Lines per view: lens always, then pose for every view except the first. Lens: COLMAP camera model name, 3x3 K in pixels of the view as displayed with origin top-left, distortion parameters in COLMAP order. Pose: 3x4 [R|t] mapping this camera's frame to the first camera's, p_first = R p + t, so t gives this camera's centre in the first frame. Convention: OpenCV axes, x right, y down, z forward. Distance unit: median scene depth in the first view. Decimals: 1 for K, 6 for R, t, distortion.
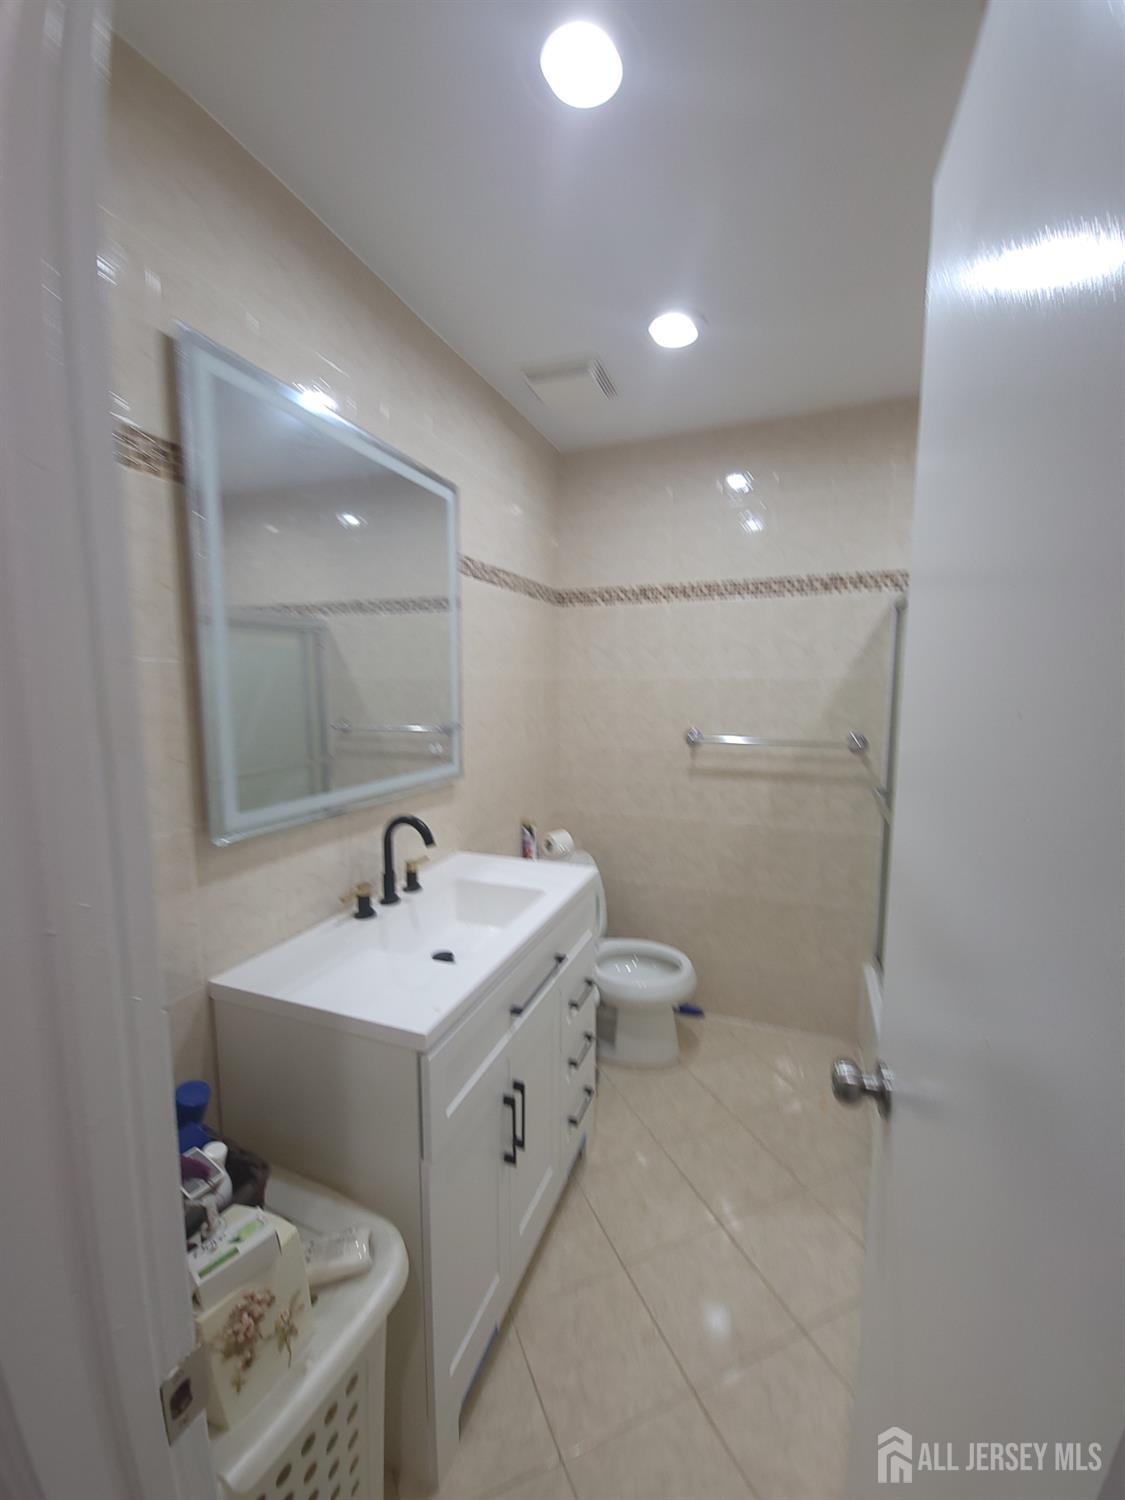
lens RADIAL K [[604.3, 0, 560.8], [0, 604.3, 760.8], [0, 0, 1]] dist [0.004217, -0.005610]
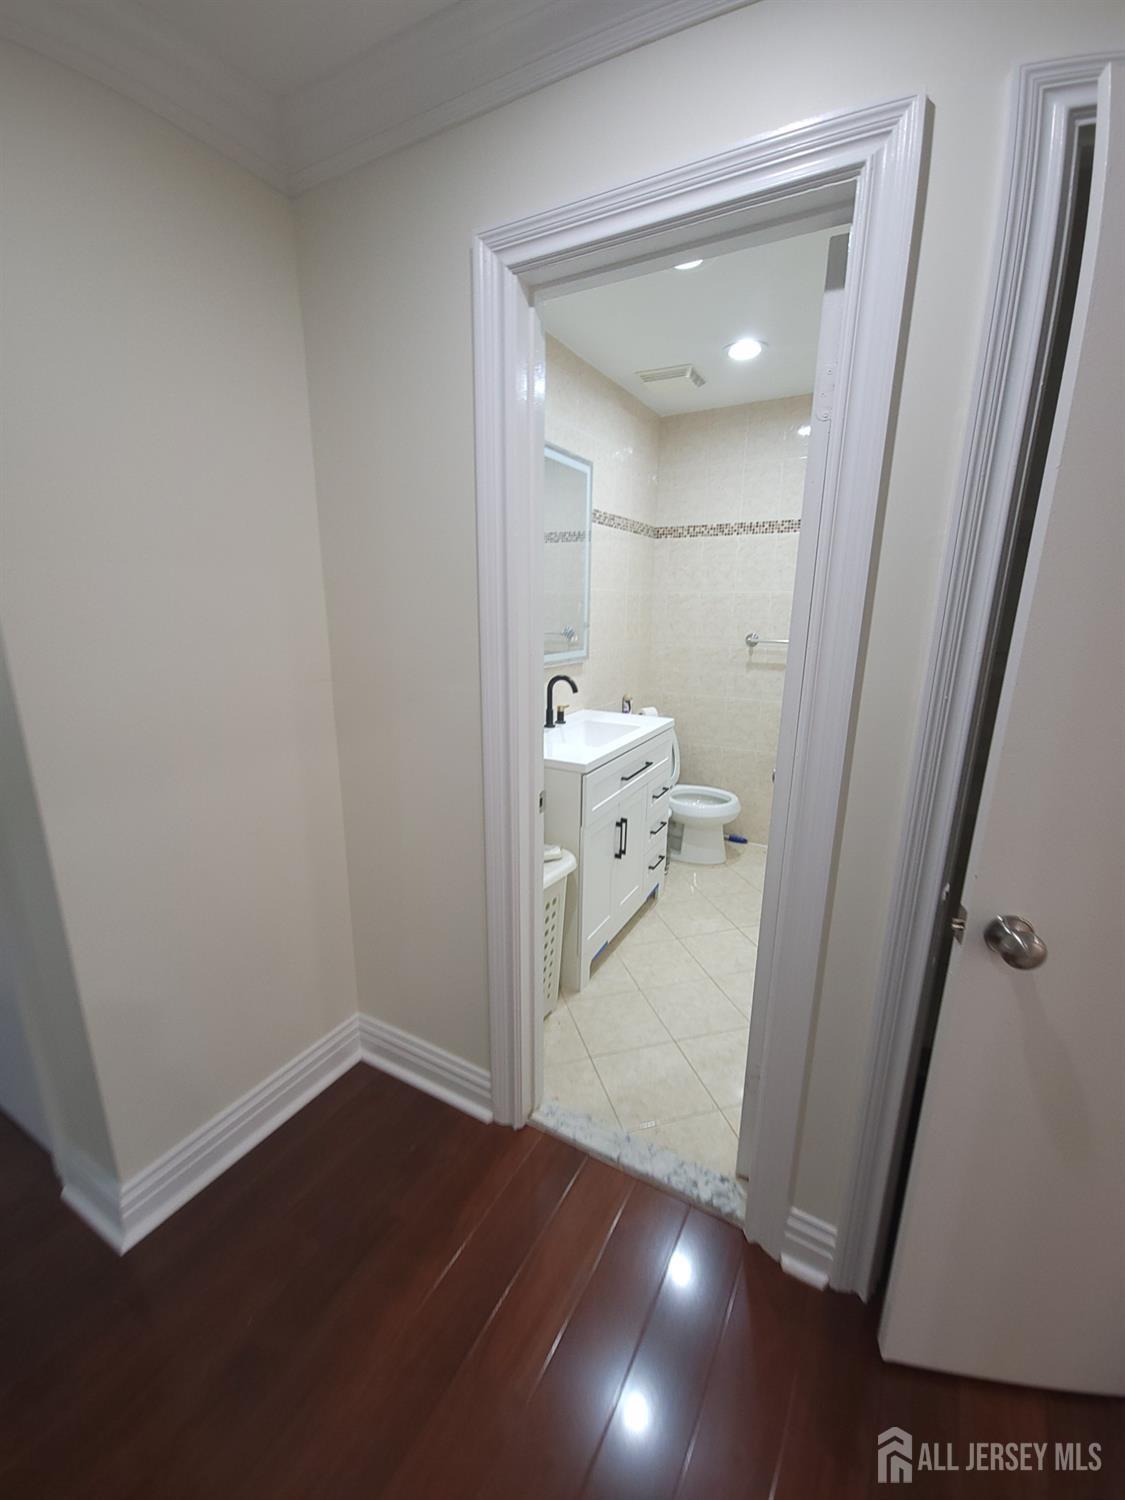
lens RADIAL K [[604.3, 0, 550.6], [0, 604.3, 764.7], [0, 0, 1]] dist [0.004217, -0.005610]
pose [[0.987934, 0.043777, -0.148559, -0.014374], [-0.023493, 0.990480, 0.135638, 0.074876], [0.153083, -0.130511, 0.979557, -0.488158]]
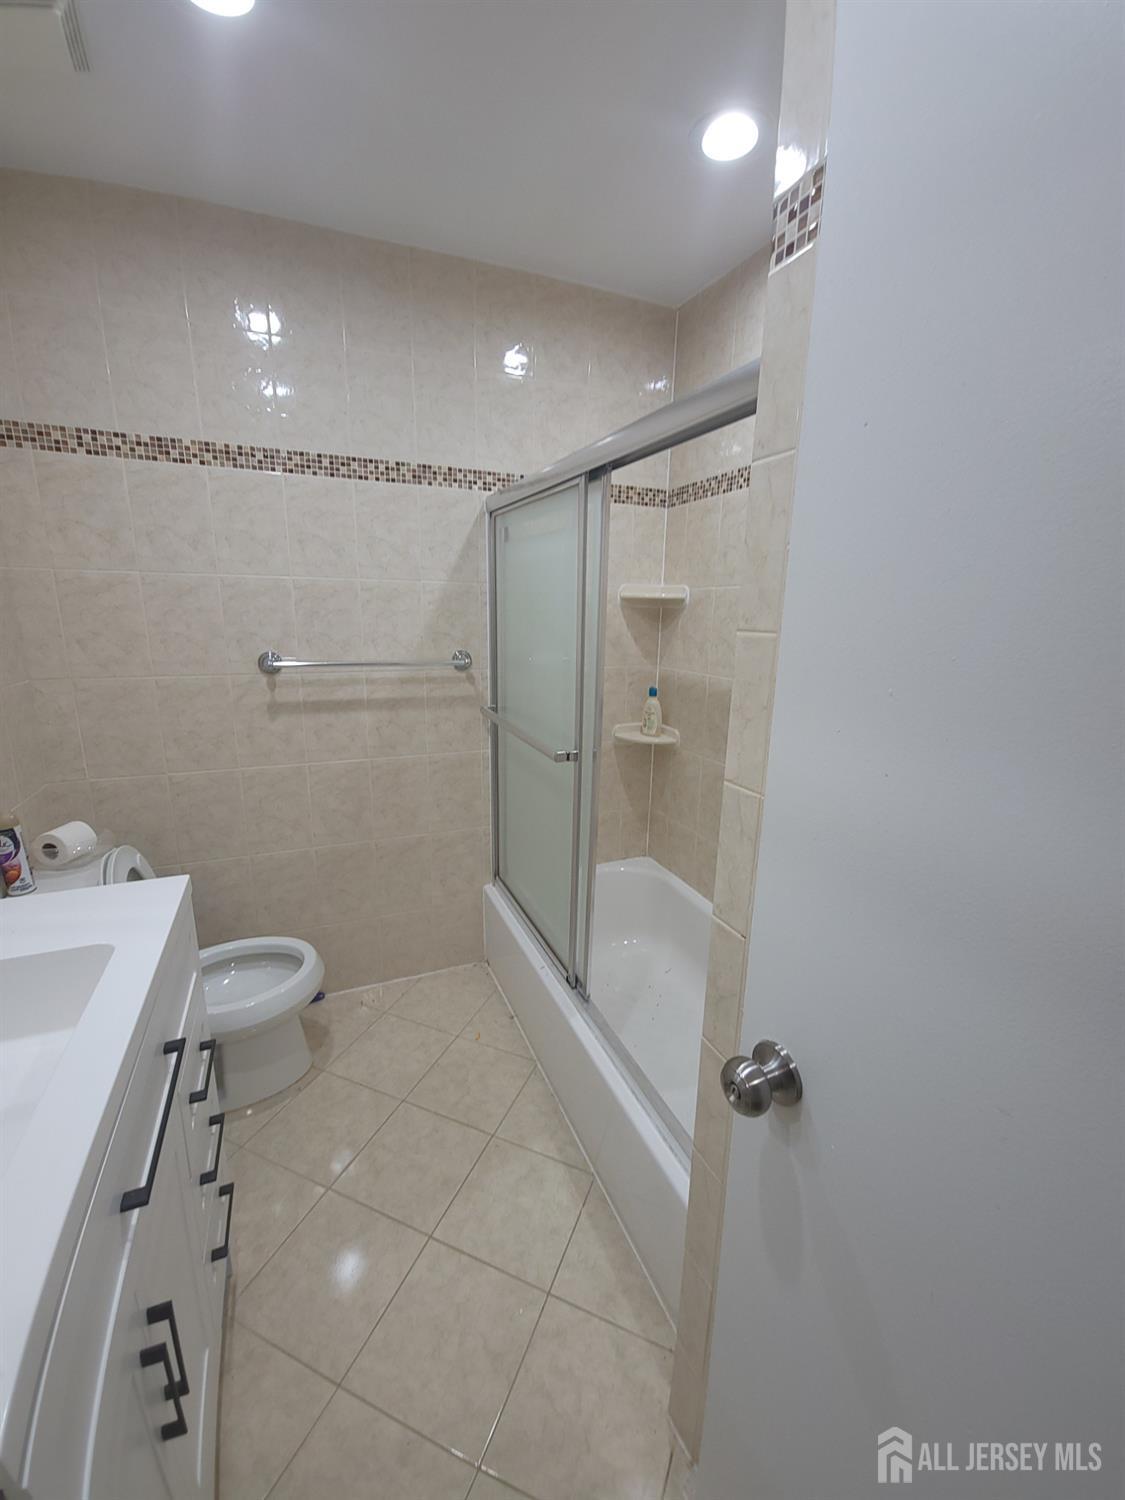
lens RADIAL K [[604.3, 0, 555.9], [0, 604.3, 756.3], [0, 0, 1]] dist [0.004217, -0.005610]
pose [[0.716268, -0.152969, 0.680853, -0.063209], [0.072768, 0.986732, 0.145139, -0.007418], [-0.694021, -0.054414, 0.717896, 0.229136]]
